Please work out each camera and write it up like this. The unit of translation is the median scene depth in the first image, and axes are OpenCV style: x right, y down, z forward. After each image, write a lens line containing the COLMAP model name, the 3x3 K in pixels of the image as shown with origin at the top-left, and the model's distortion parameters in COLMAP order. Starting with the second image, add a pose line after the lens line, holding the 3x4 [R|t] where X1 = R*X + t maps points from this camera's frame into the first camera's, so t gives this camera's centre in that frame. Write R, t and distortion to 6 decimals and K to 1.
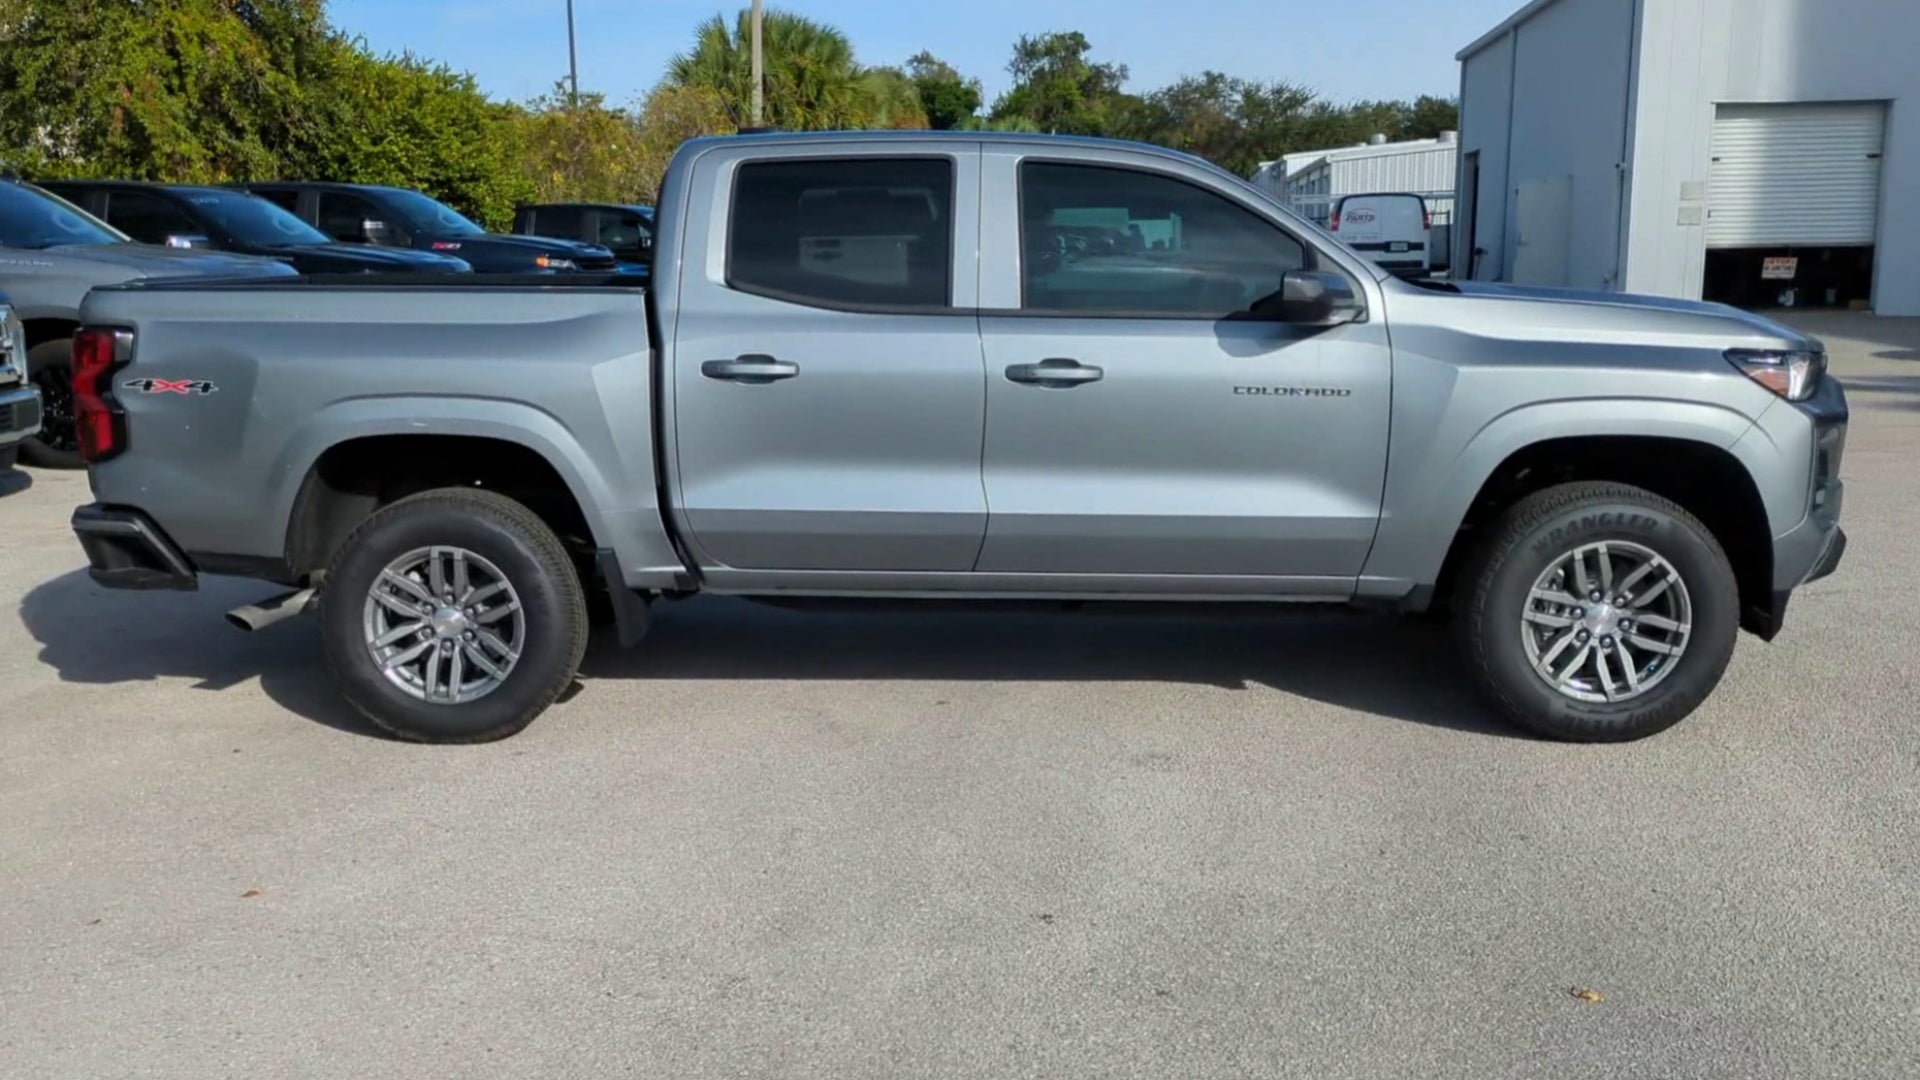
lens RADIAL K [[1961.8, 0, 1006.6], [0, 1961.8, 546.9], [0, 0, 1]] dist [0.060893, -0.033343]
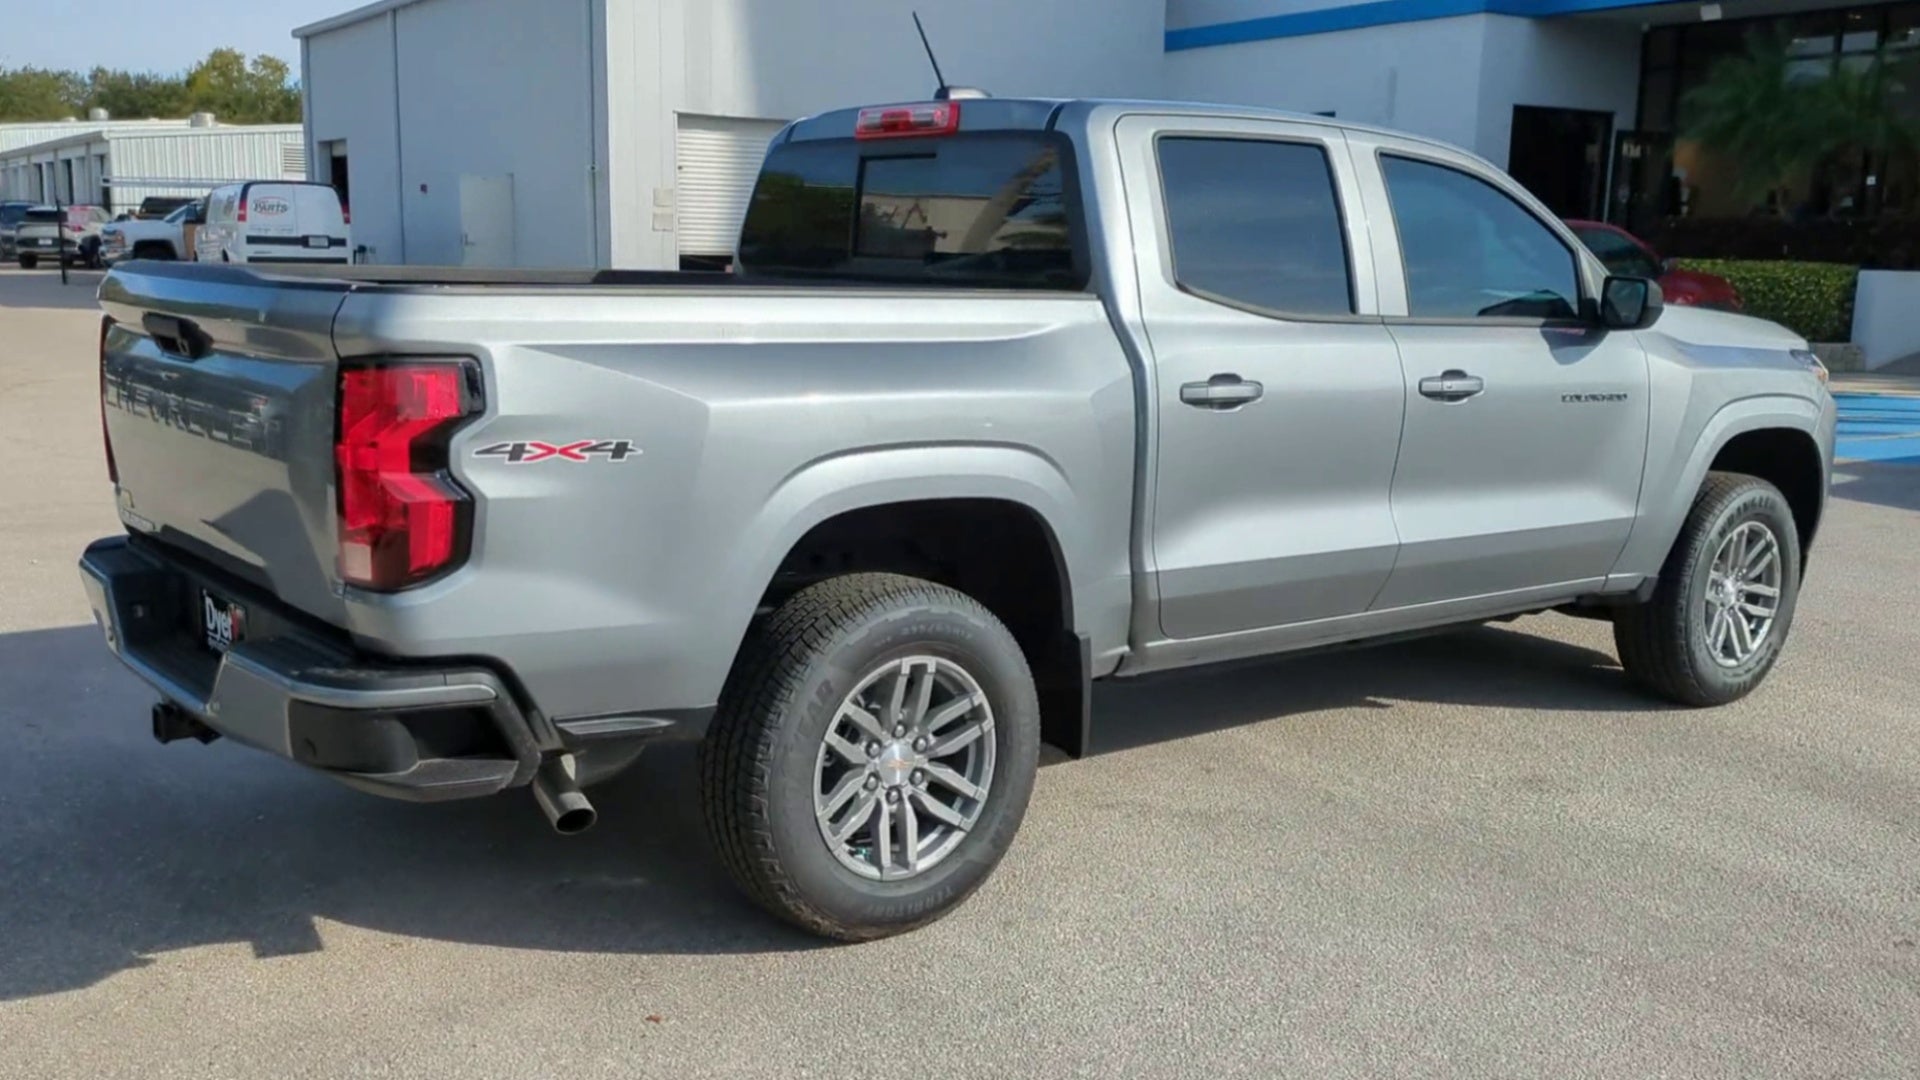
lens RADIAL K [[1915.6, 0, 1169.7], [0, 1915.6, 536.2], [0, 0, 1]] dist [0.059792, -0.029929]
pose [[0.715982, -0.081665, 0.693326, -0.685123], [0.084084, 0.995992, 0.030484, -0.055637], [-0.693037, 0.036472, 0.719979, 0.435819]]
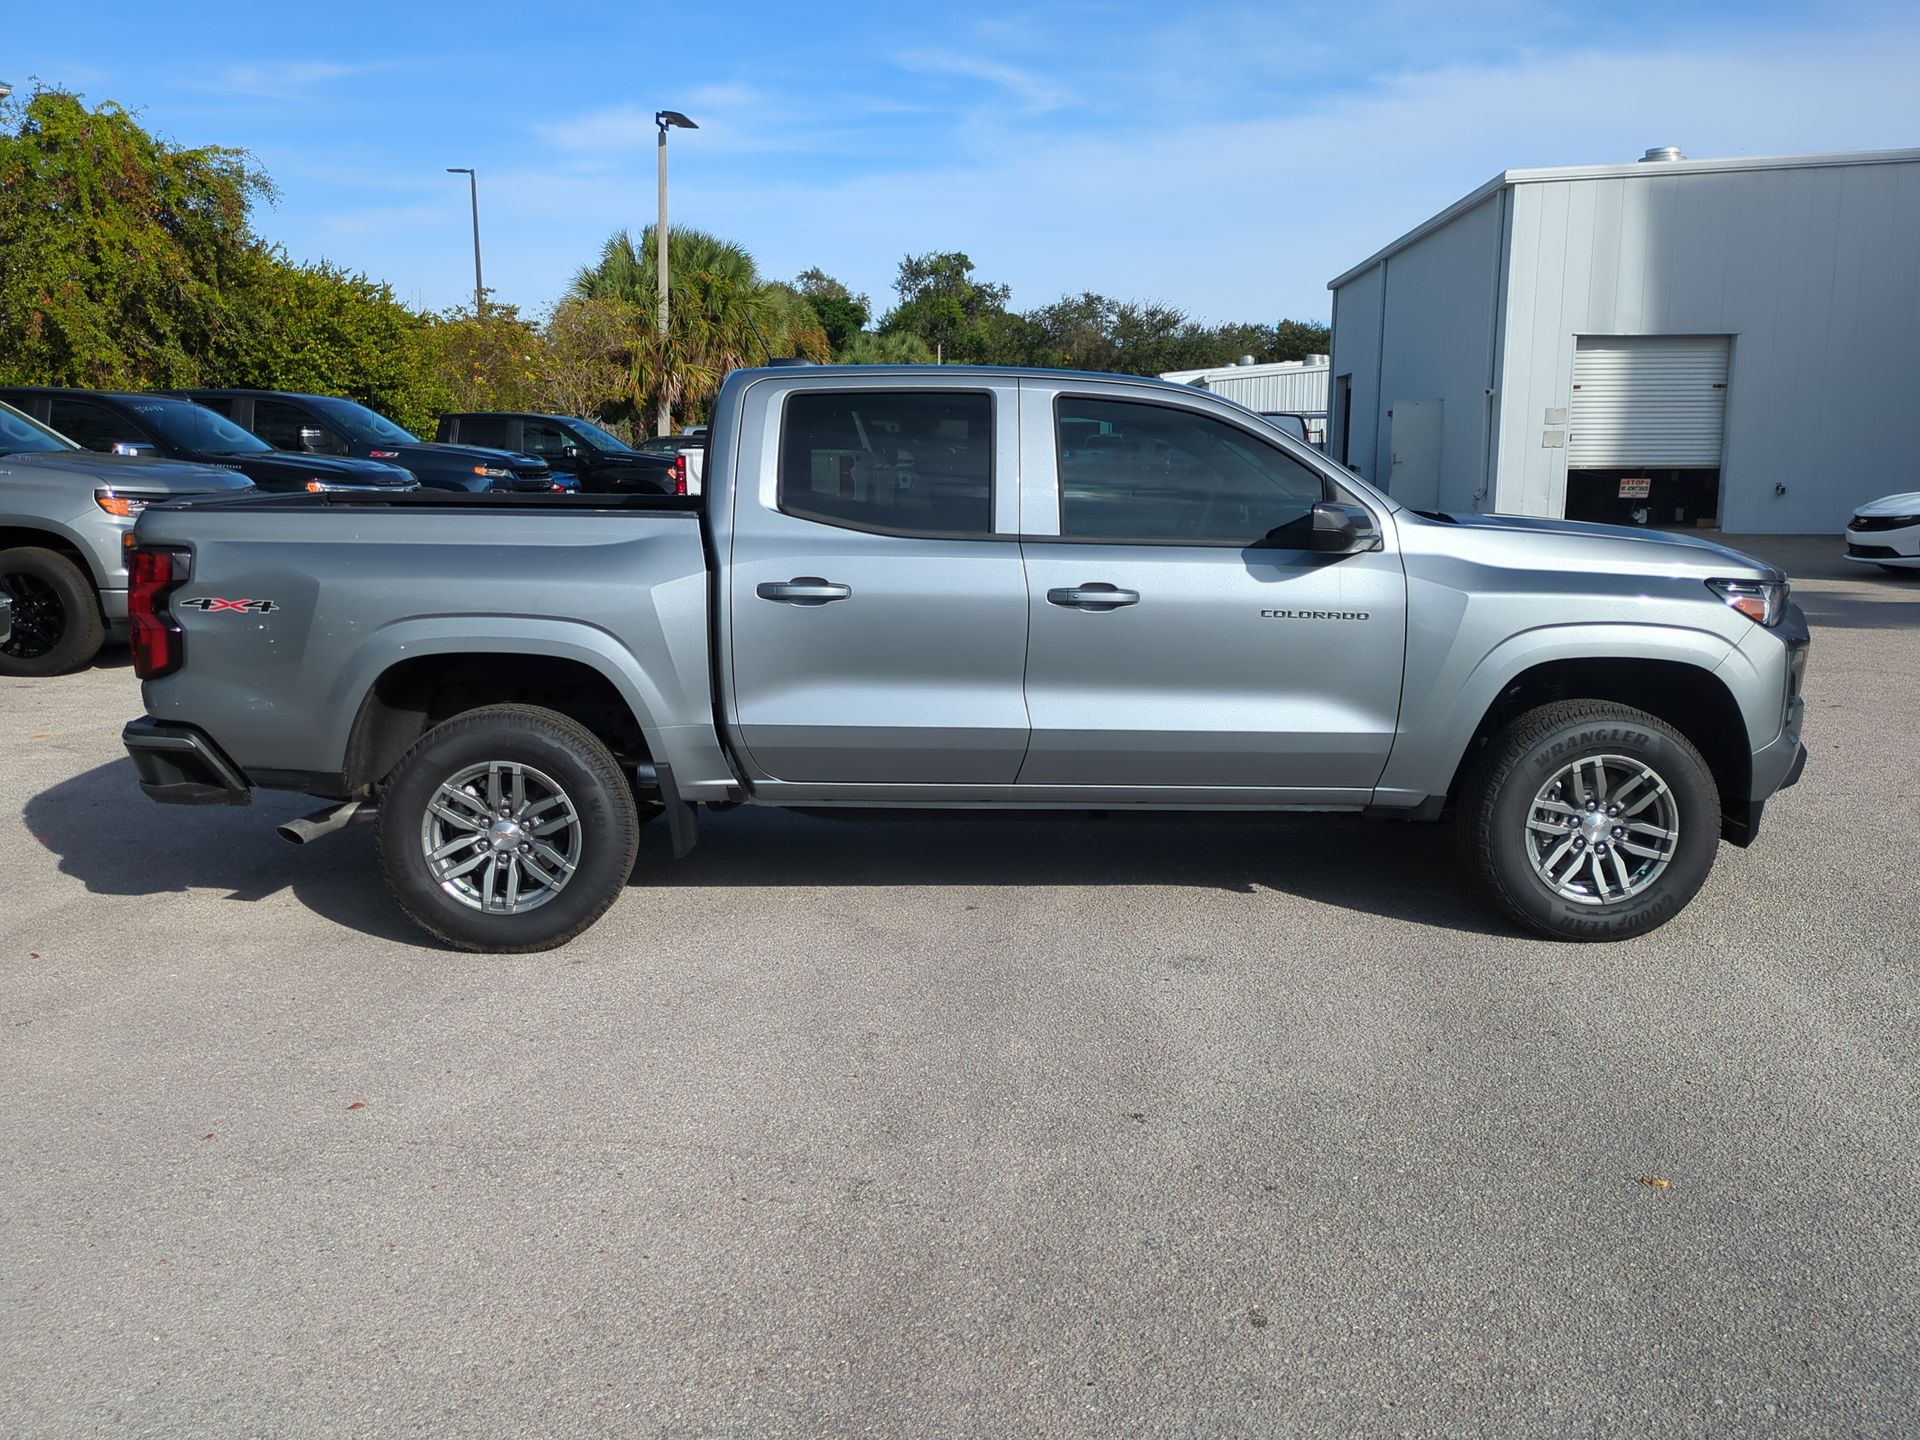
lens RADIAL K [[1880.7, 0, 1027.9], [0, 1880.7, 720.2], [0, 0, 1]] dist [0.091001, -0.132982]
pose [[0.996721, 0.000070, 0.080918, -0.090981], [0.000893, 0.999929, -0.011860, -0.009719], [-0.080913, 0.011893, 0.996650, -0.008104]]
